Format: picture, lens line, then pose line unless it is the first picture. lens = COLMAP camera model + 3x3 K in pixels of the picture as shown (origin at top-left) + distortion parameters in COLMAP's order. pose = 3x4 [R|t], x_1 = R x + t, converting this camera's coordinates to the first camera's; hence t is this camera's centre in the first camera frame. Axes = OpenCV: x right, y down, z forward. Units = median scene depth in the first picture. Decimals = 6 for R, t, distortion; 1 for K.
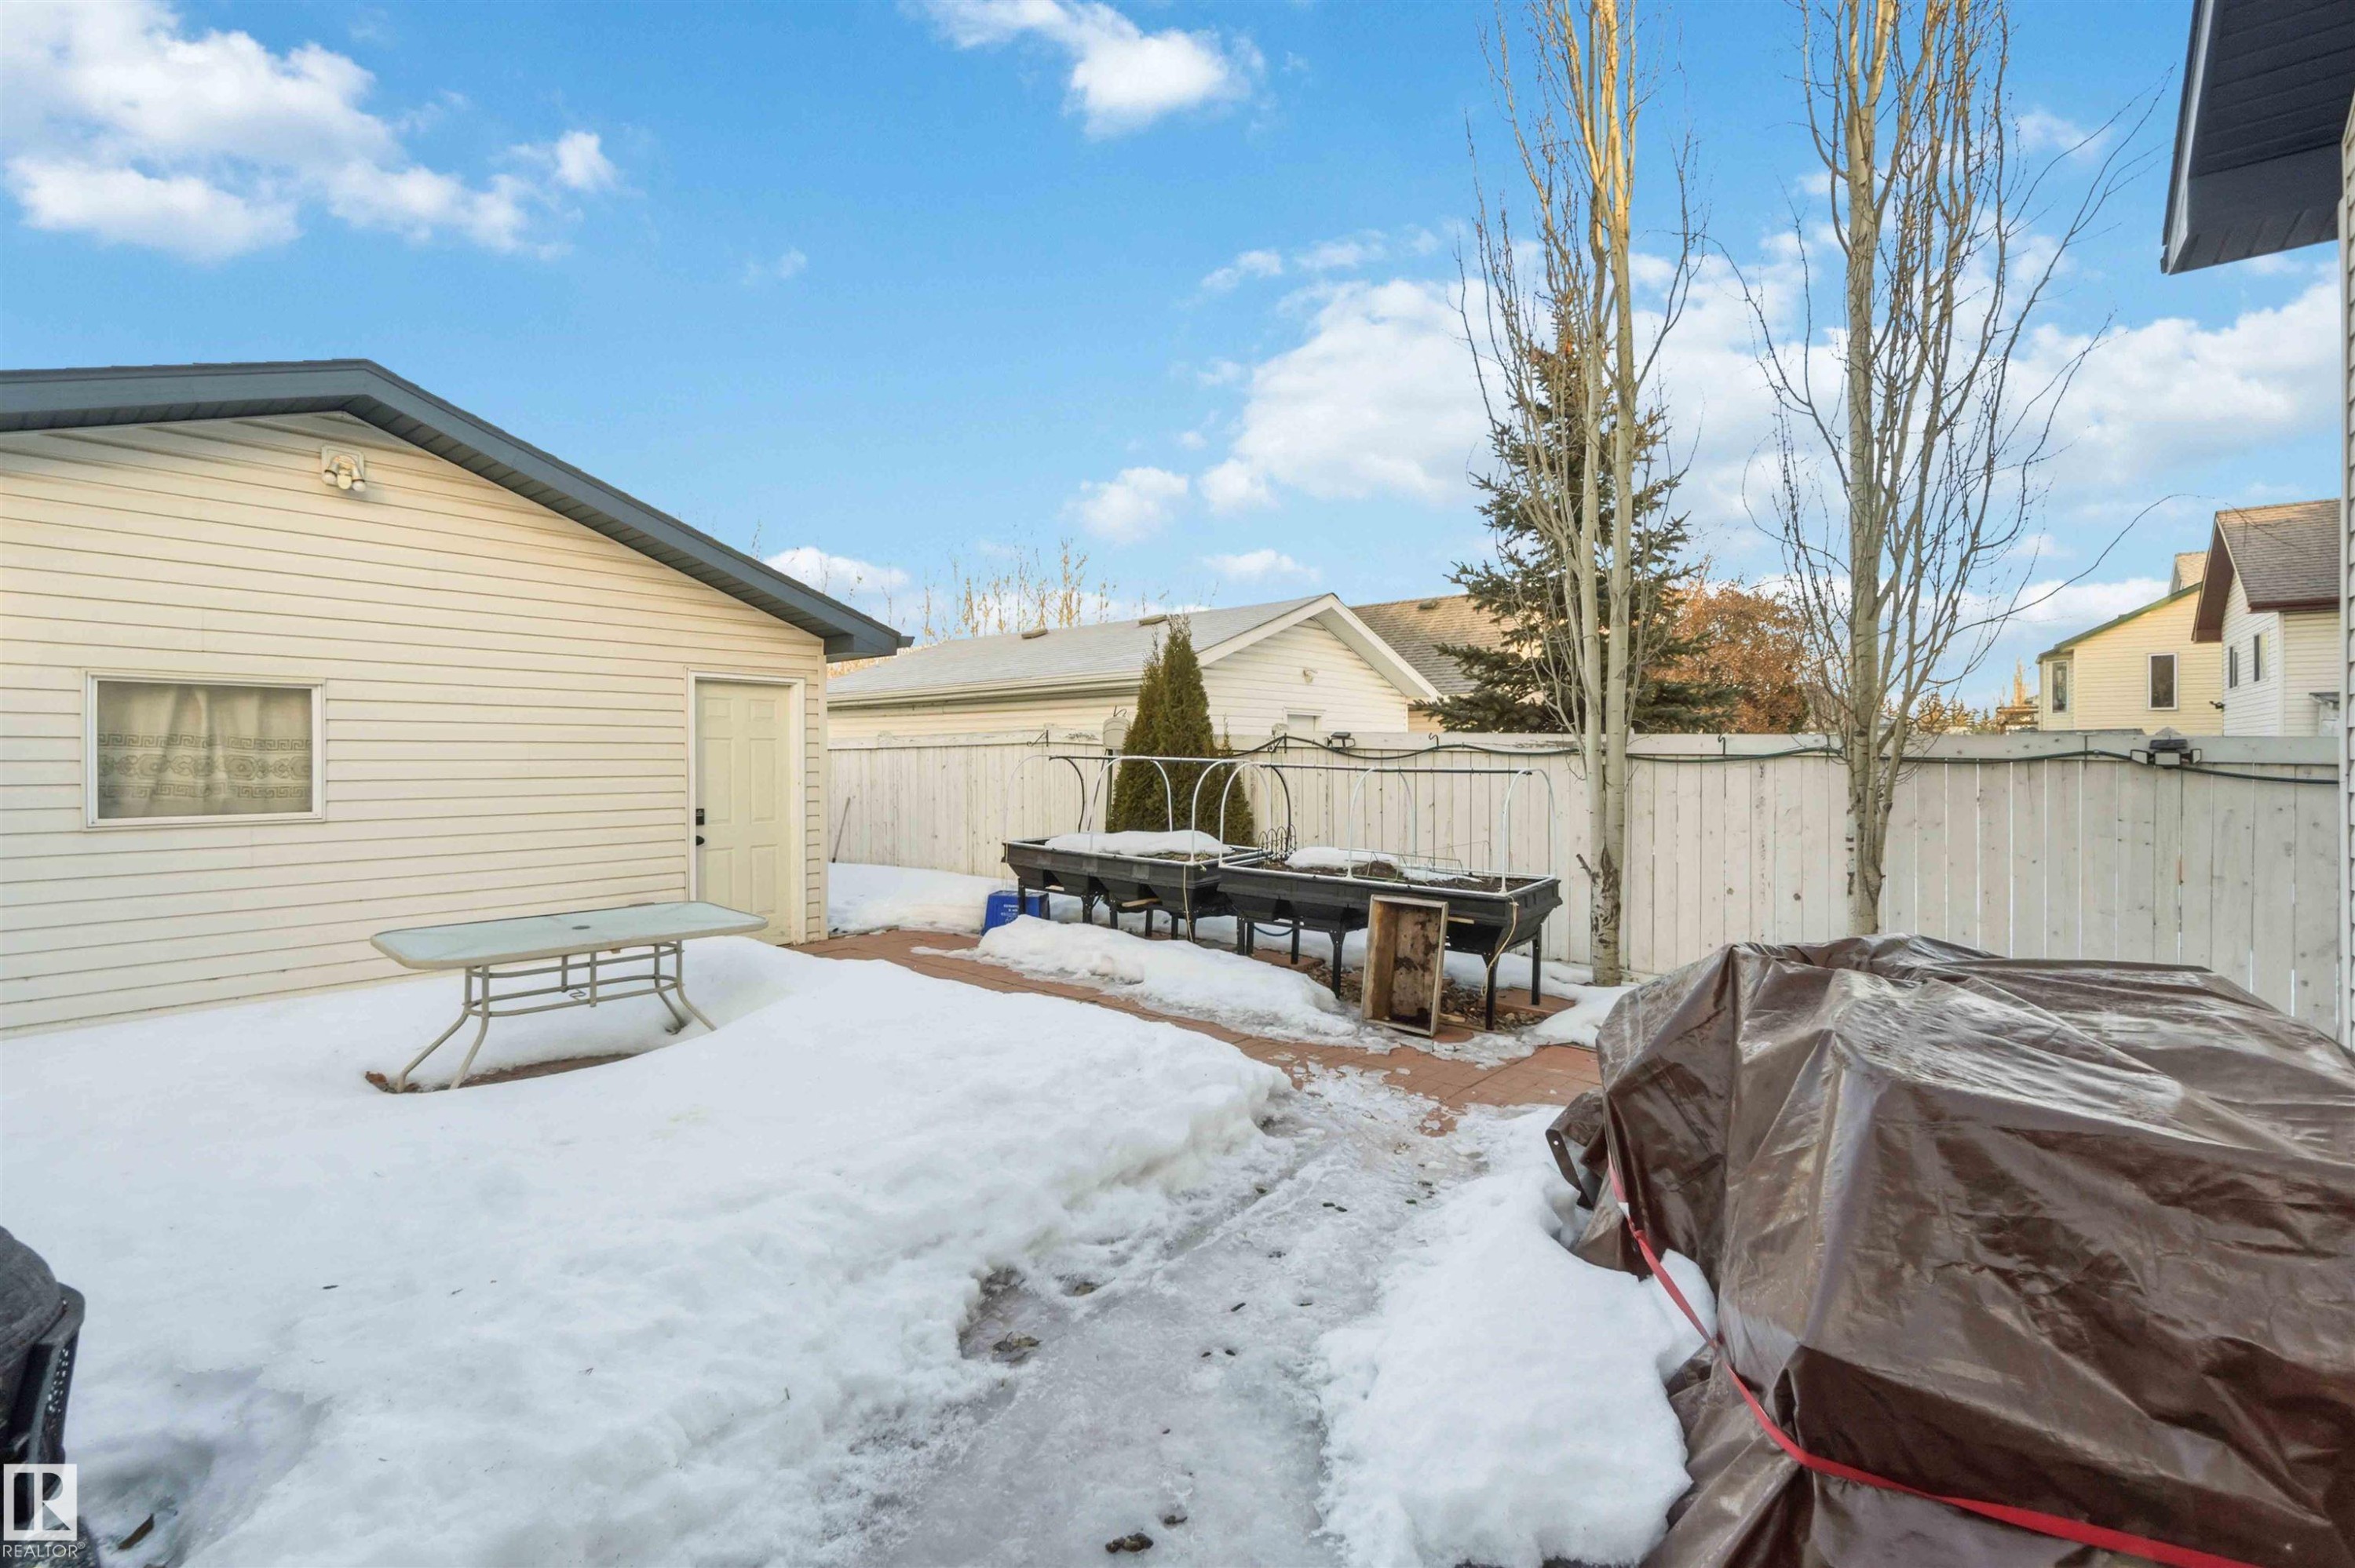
lens RADIAL K [[1032.2, 0, 1171.7], [0, 1032.2, 763.4], [0, 0, 1]] dist [0.000384, 0.000535]
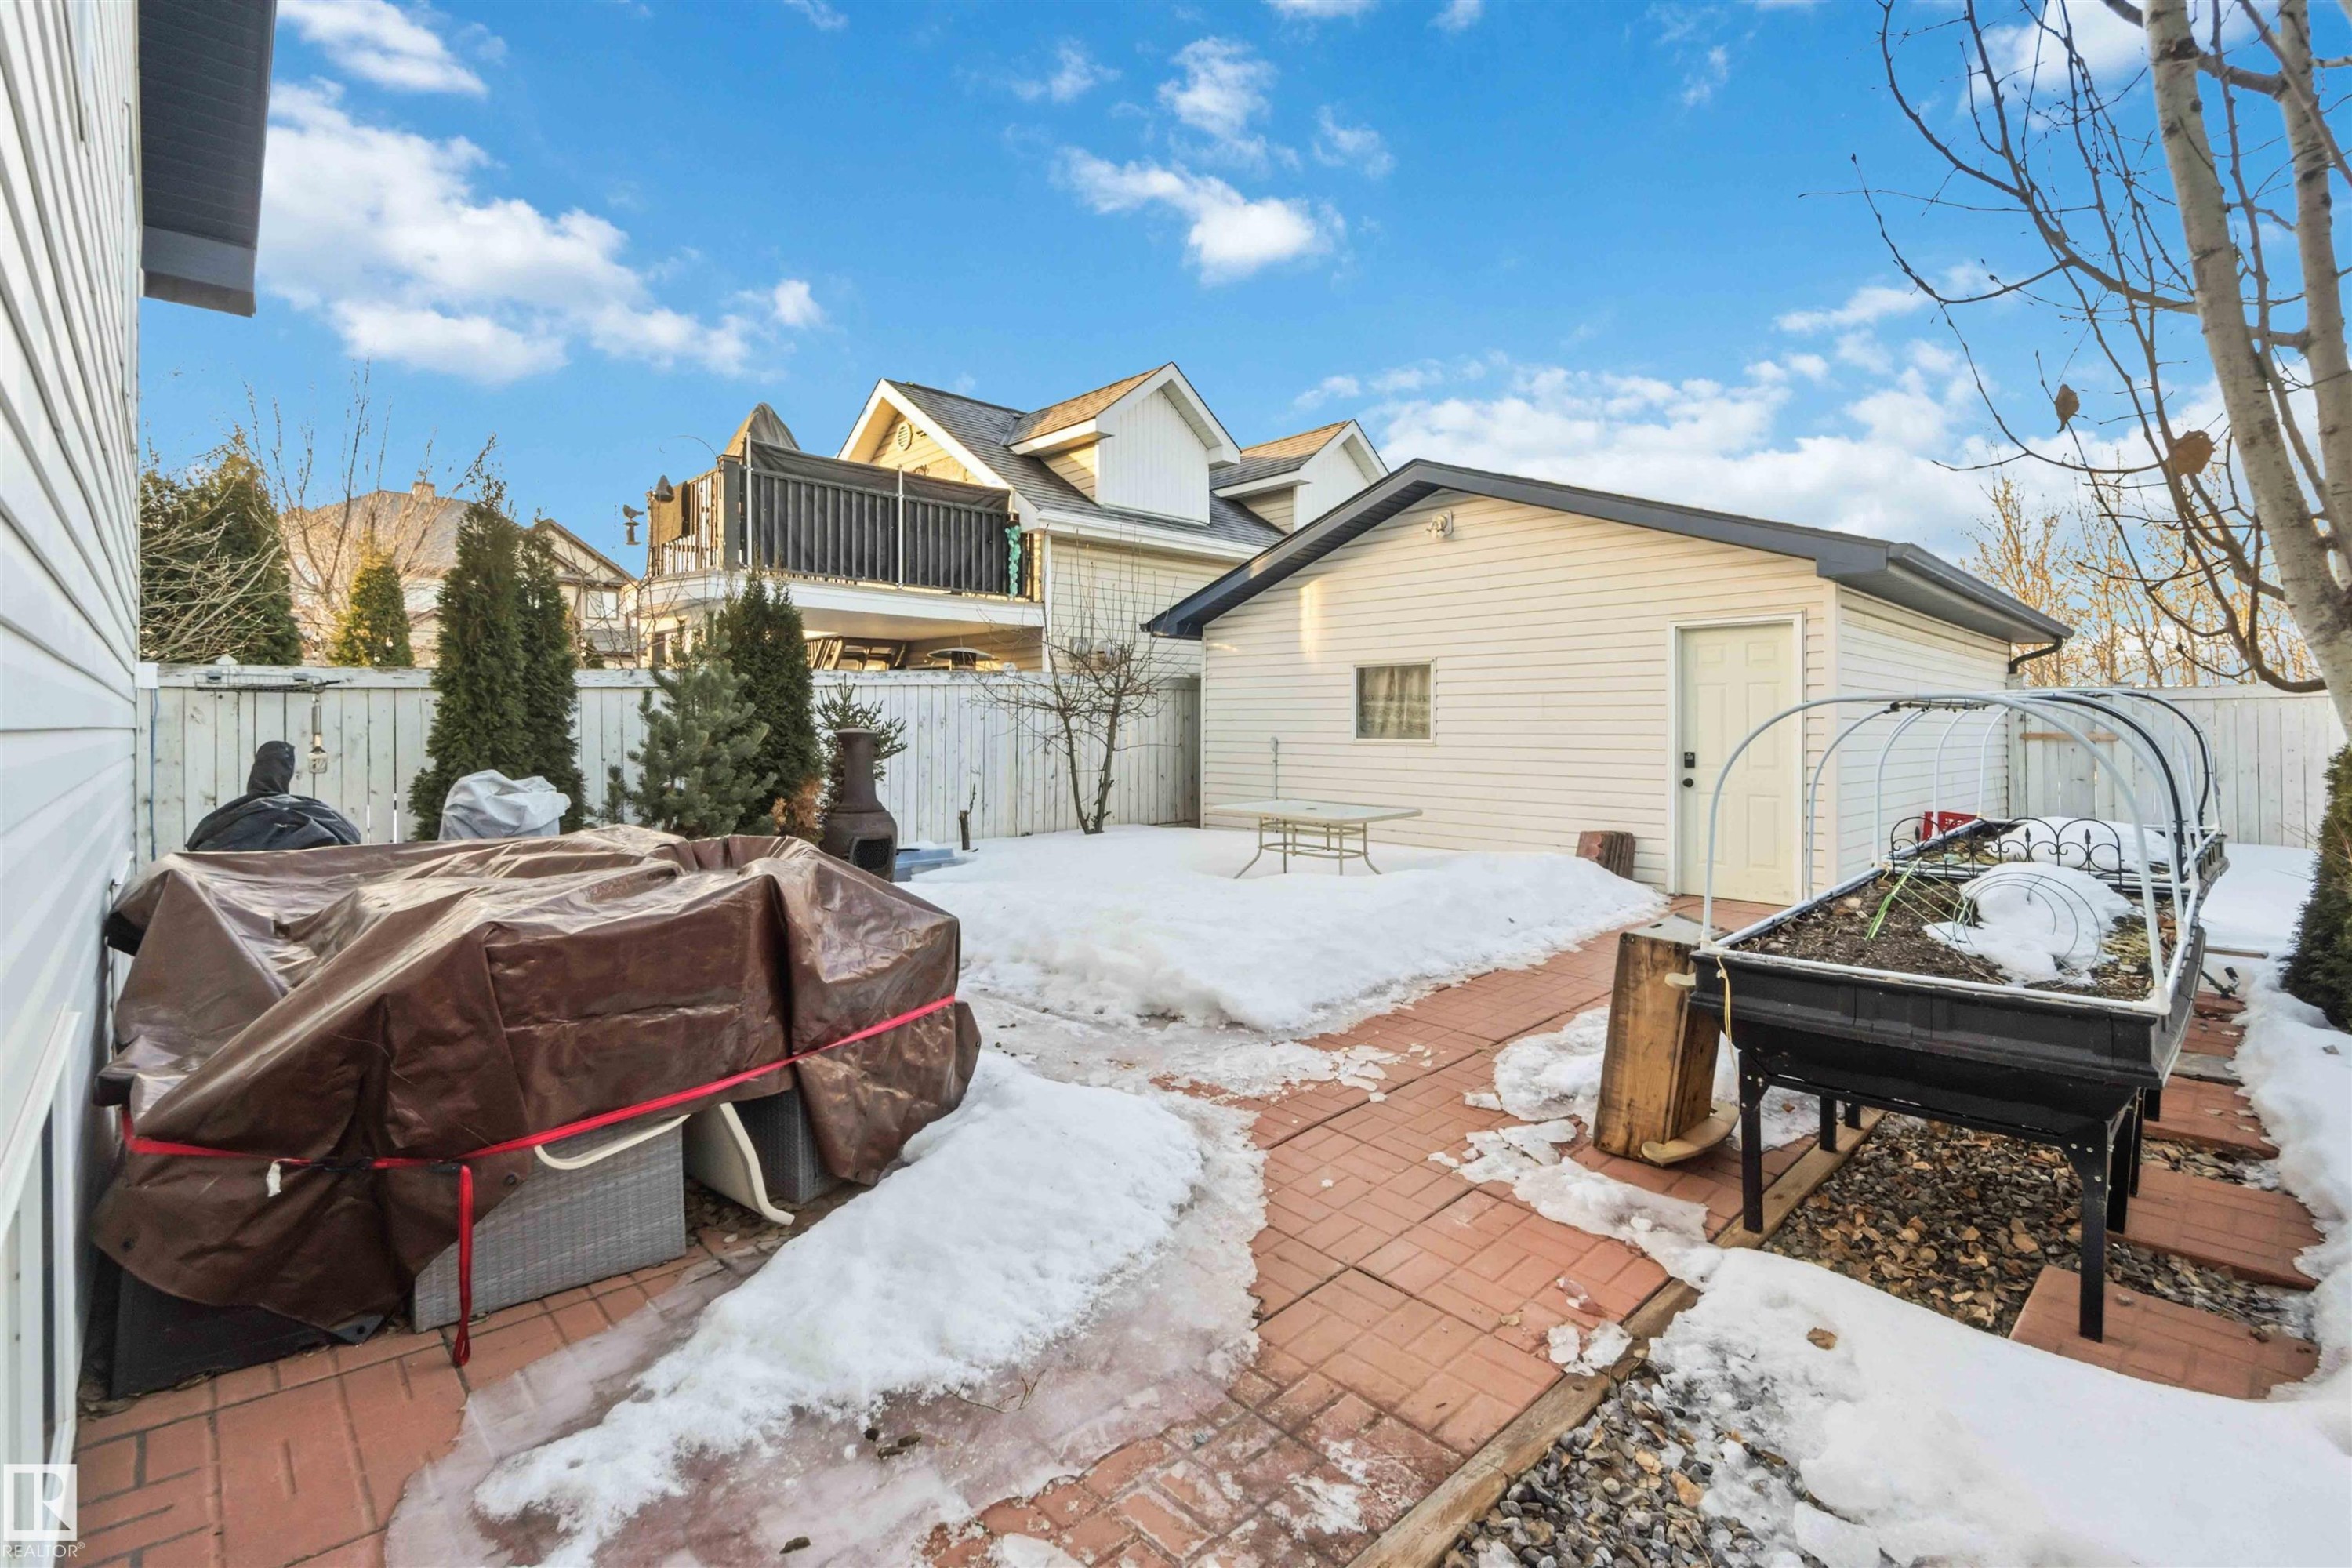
lens RADIAL K [[1031.0, 0, 1170.2], [0, 1031.0, 763.4], [0, 0, 1]] dist [0.000384, 0.000535]
pose [[-0.138380, 0.037031, -0.989687, 0.903974], [-0.007087, 0.999238, 0.038379, 0.026947], [0.990354, 0.012324, -0.138012, 0.881131]]
